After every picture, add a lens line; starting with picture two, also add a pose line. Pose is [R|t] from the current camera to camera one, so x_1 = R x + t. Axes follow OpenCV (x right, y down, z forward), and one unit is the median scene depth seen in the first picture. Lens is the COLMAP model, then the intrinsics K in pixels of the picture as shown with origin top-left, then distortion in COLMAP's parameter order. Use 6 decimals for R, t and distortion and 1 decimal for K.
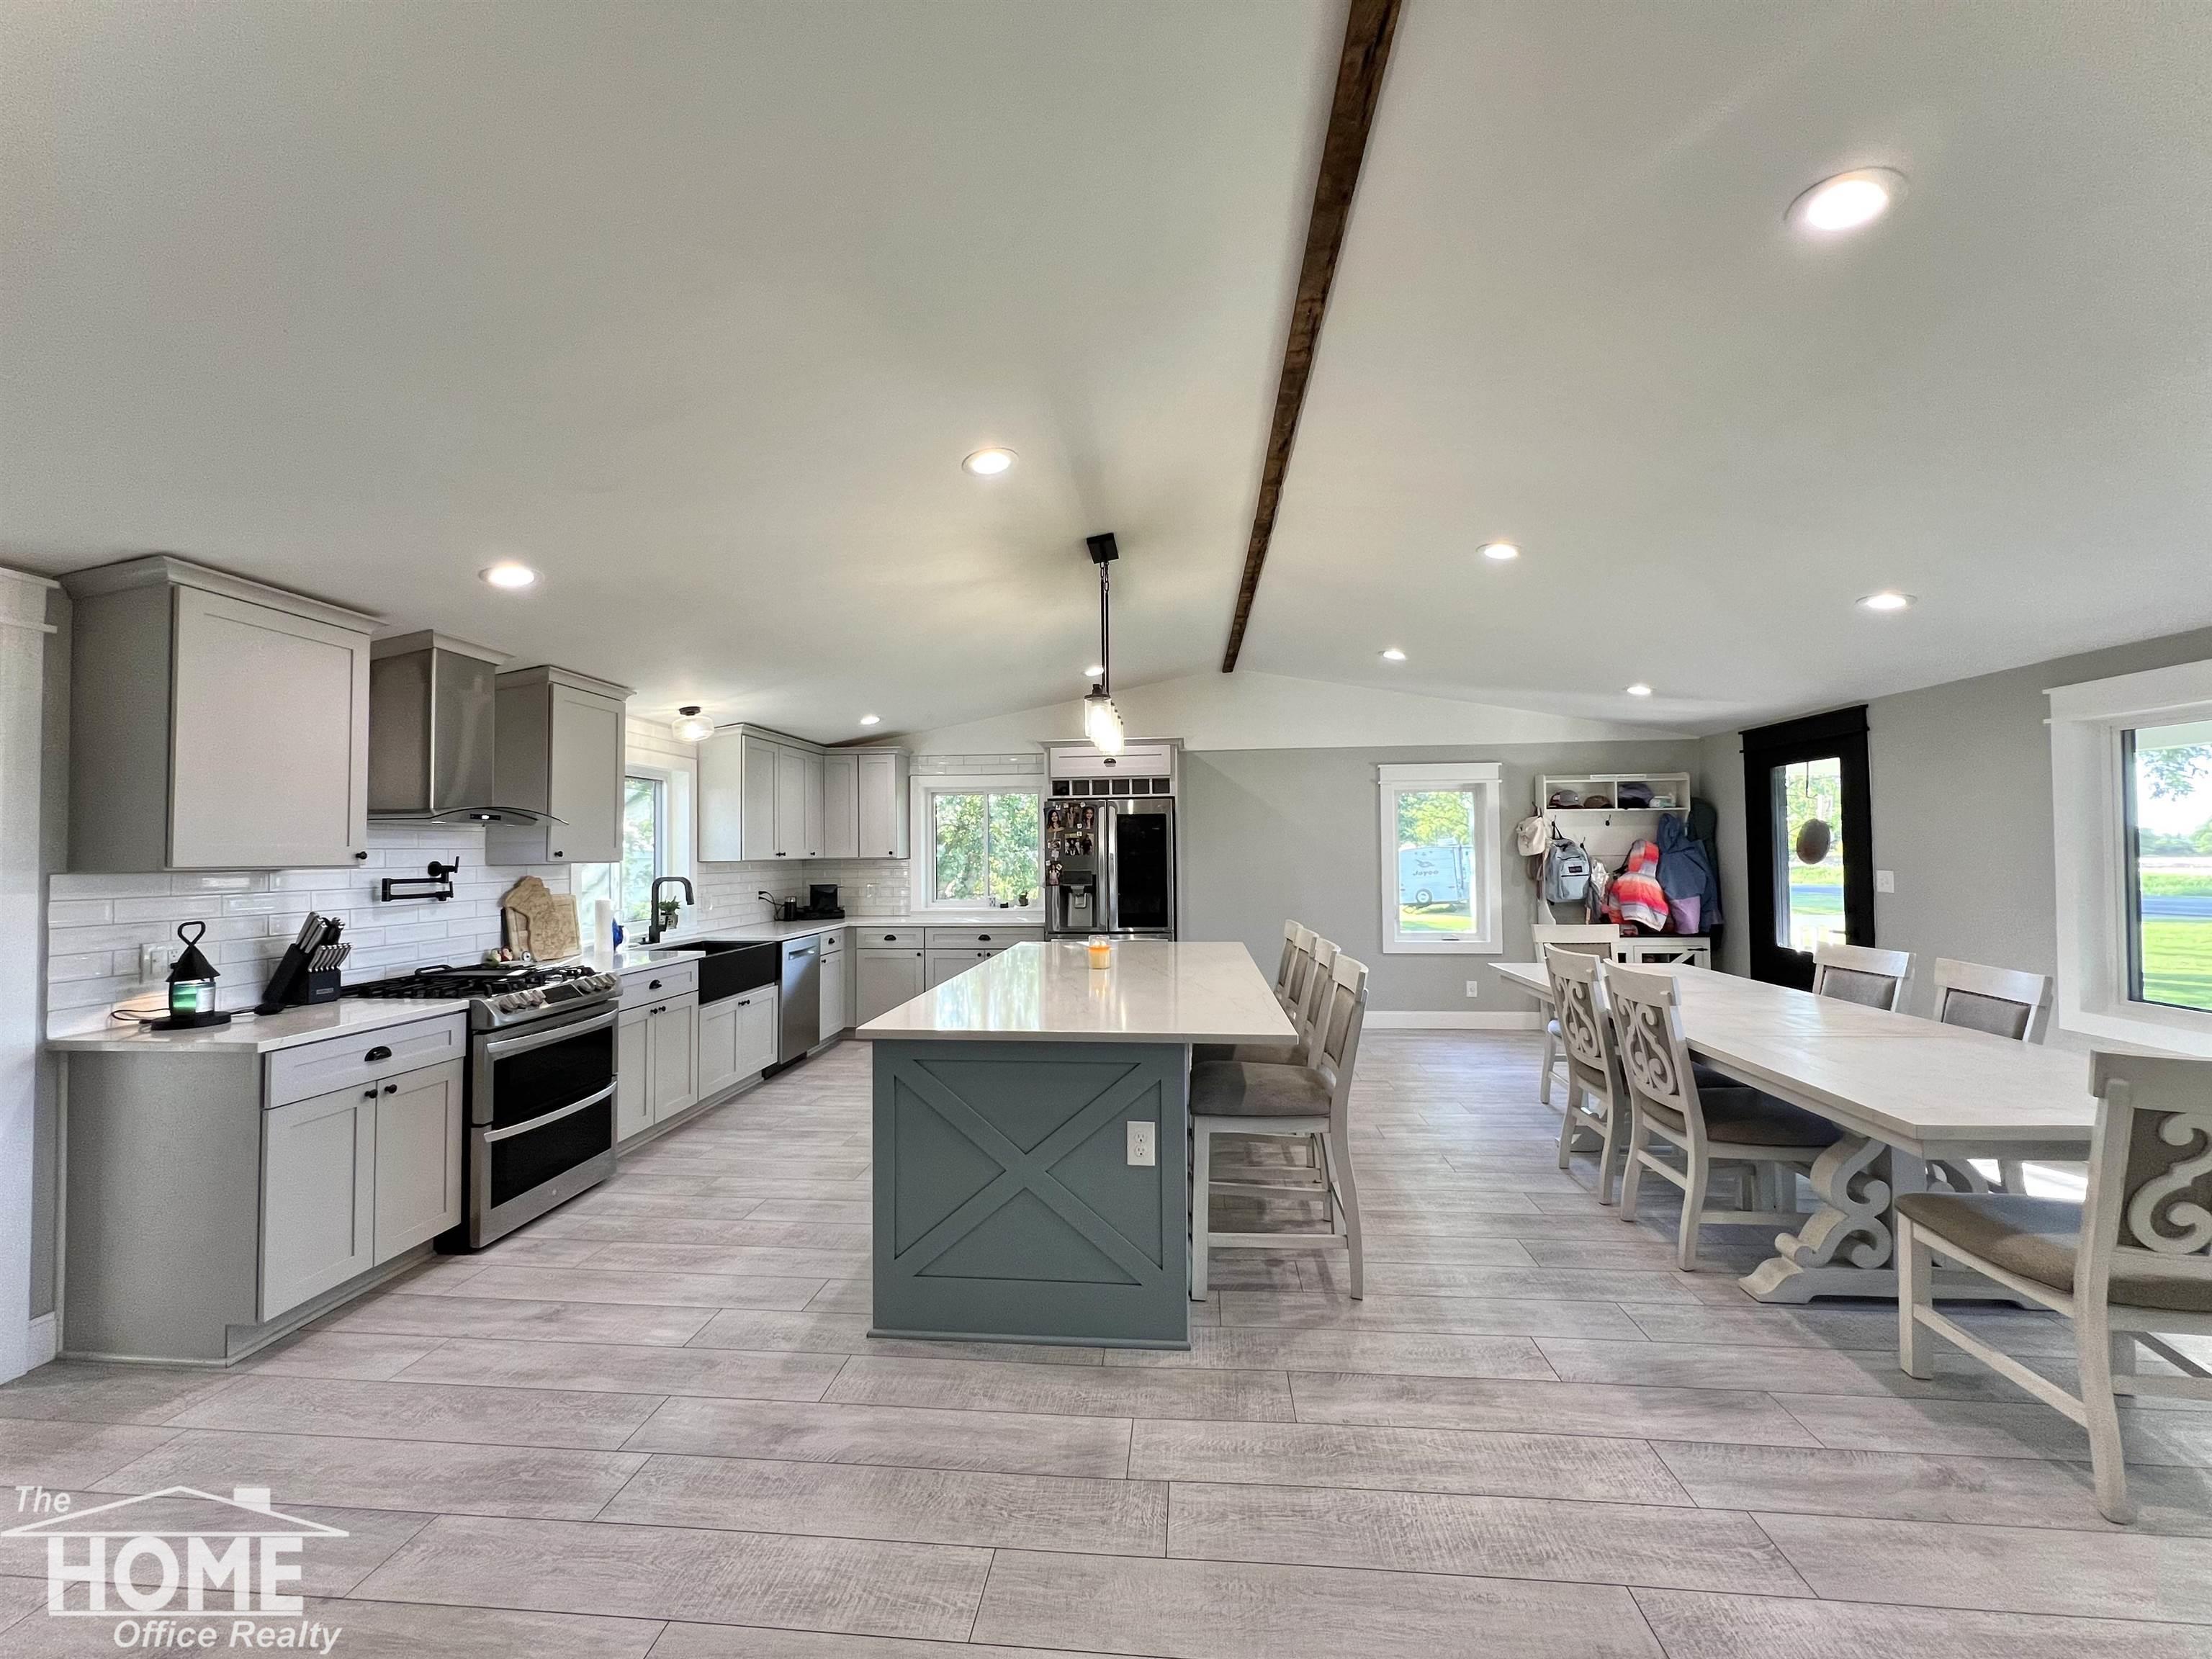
lens RADIAL K [[886.1, 0, 1108.4], [0, 886.1, 832.0], [0, 0, 1]] dist [-0.000385, -0.000381]
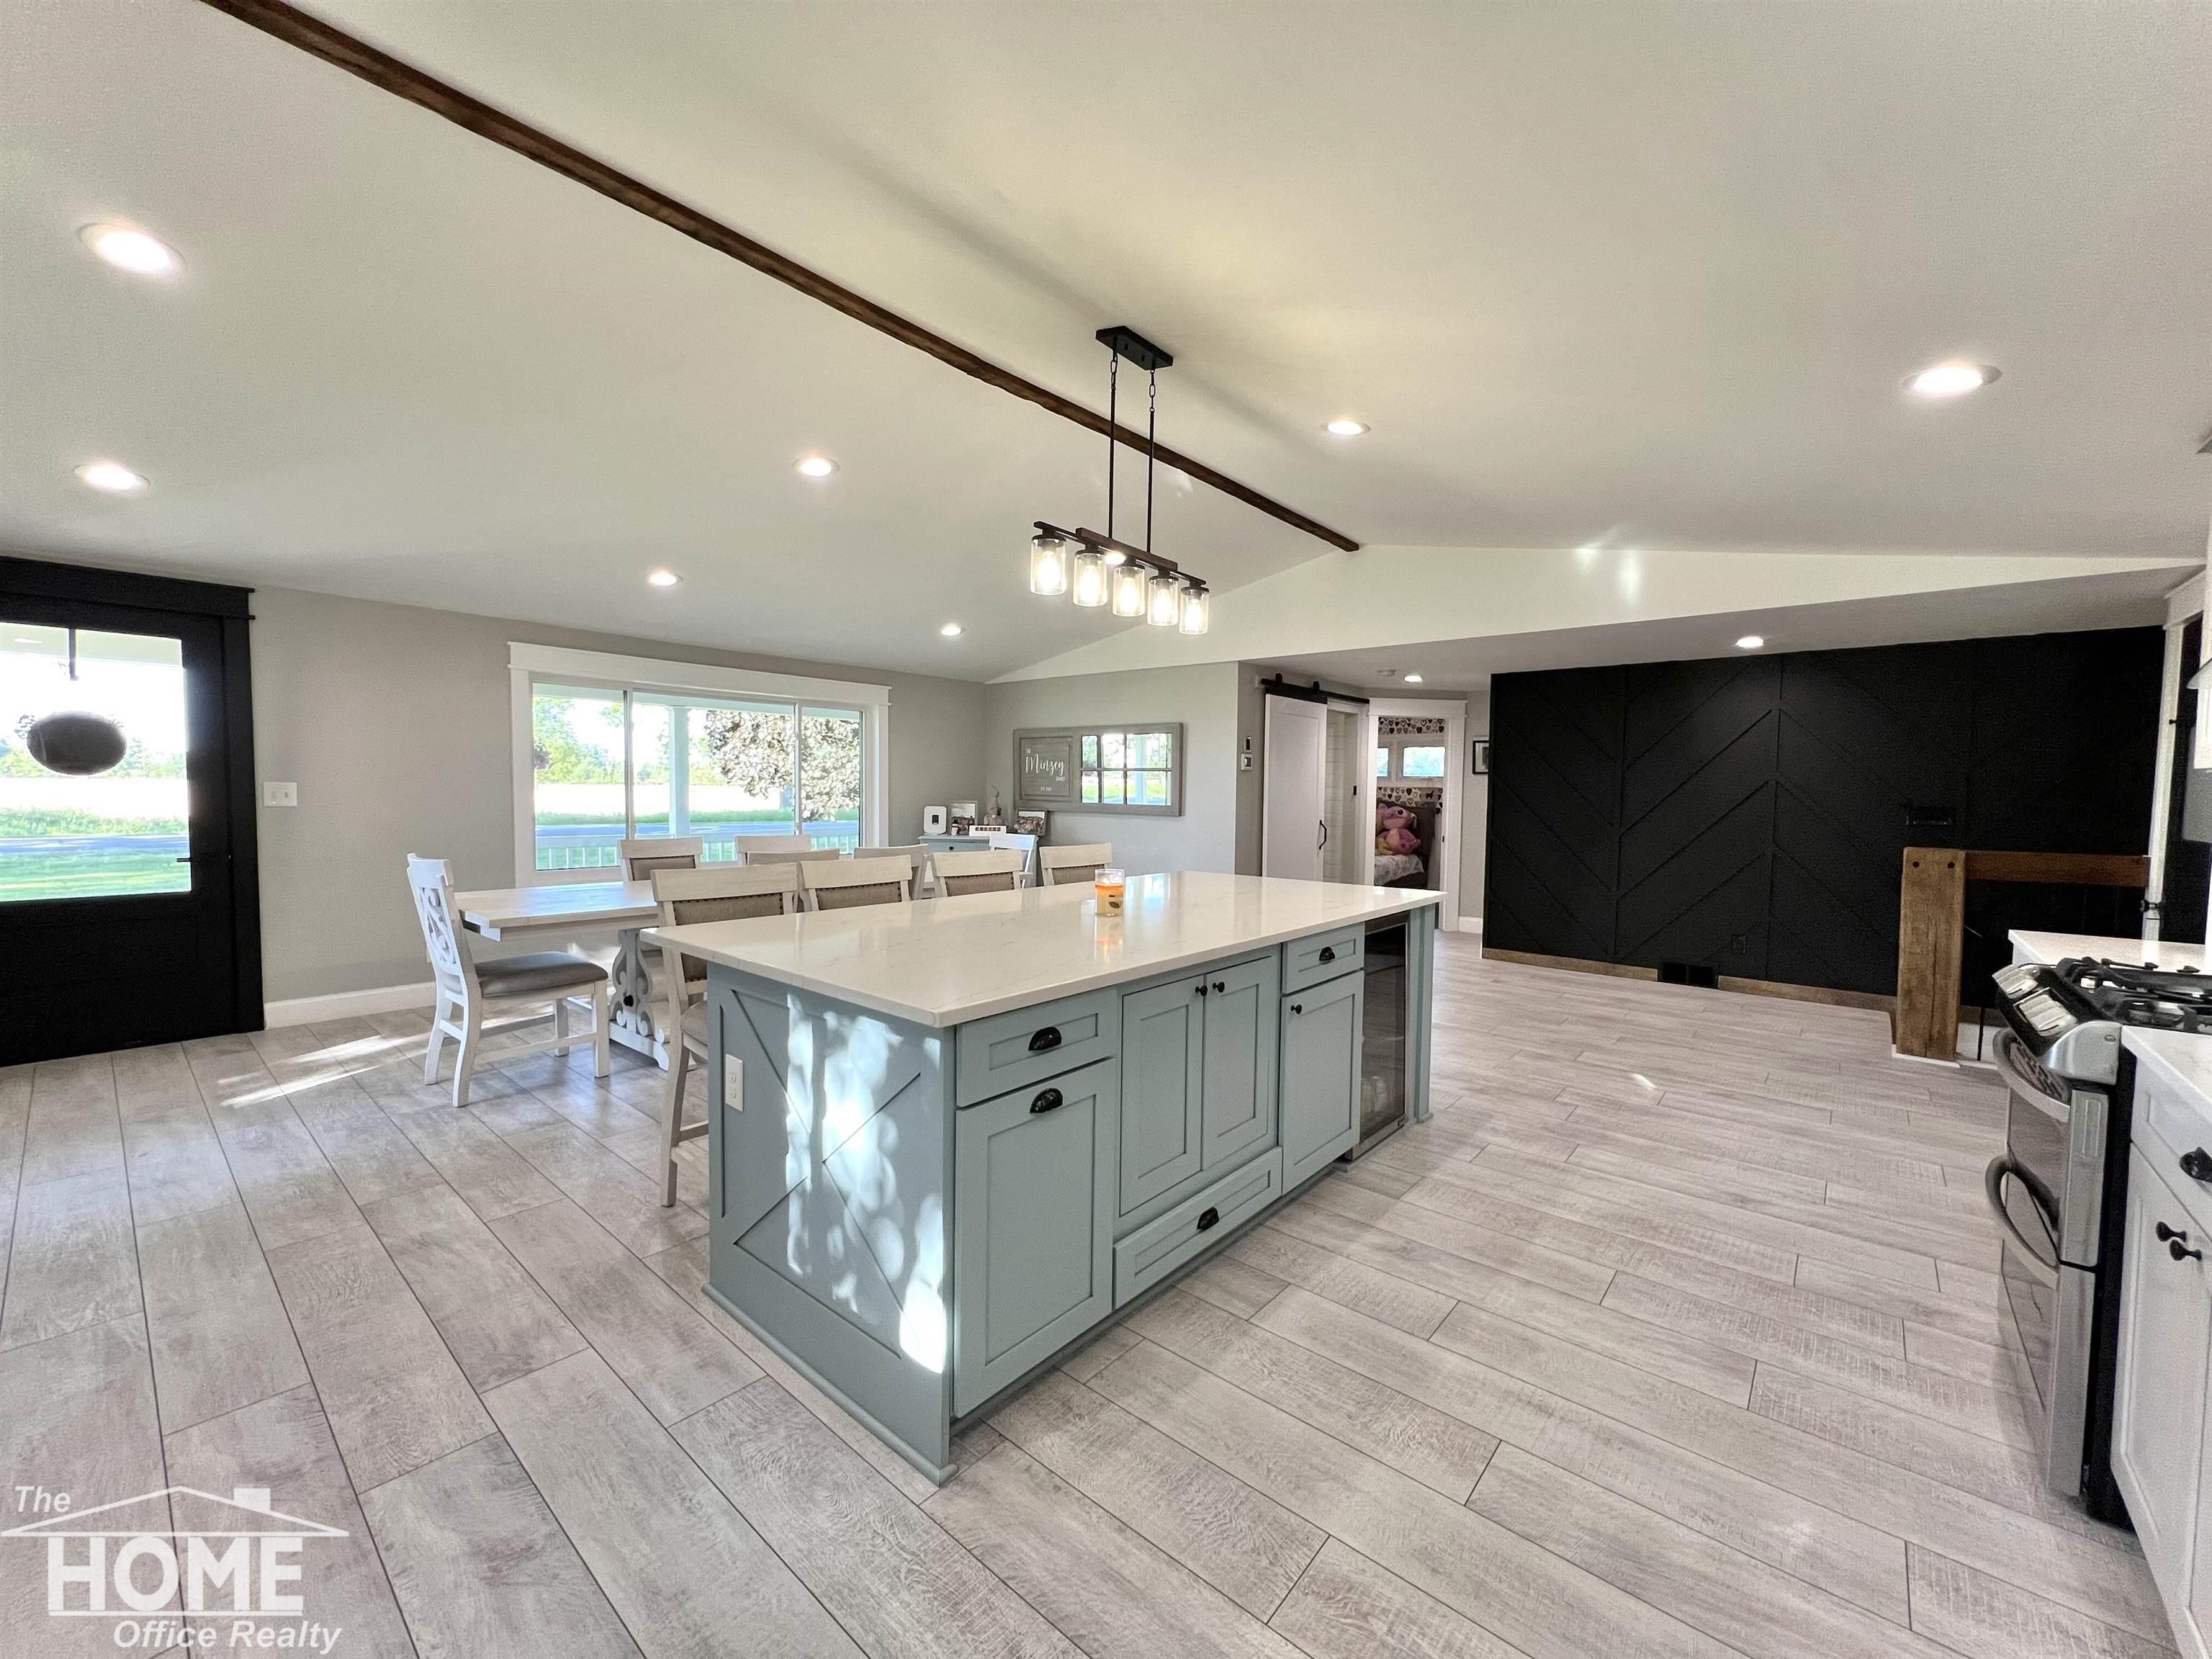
lens RADIAL K [[881.1, 0, 1112.5], [0, 881.1, 834.5], [0, 0, 1]] dist [0.000021, 0.000509]
pose [[-0.820505, -0.031581, 0.570766, -0.350397], [-0.022741, 0.999486, 0.022611, 0.059706], [-0.571186, 0.005573, -0.820801, 1.342843]]
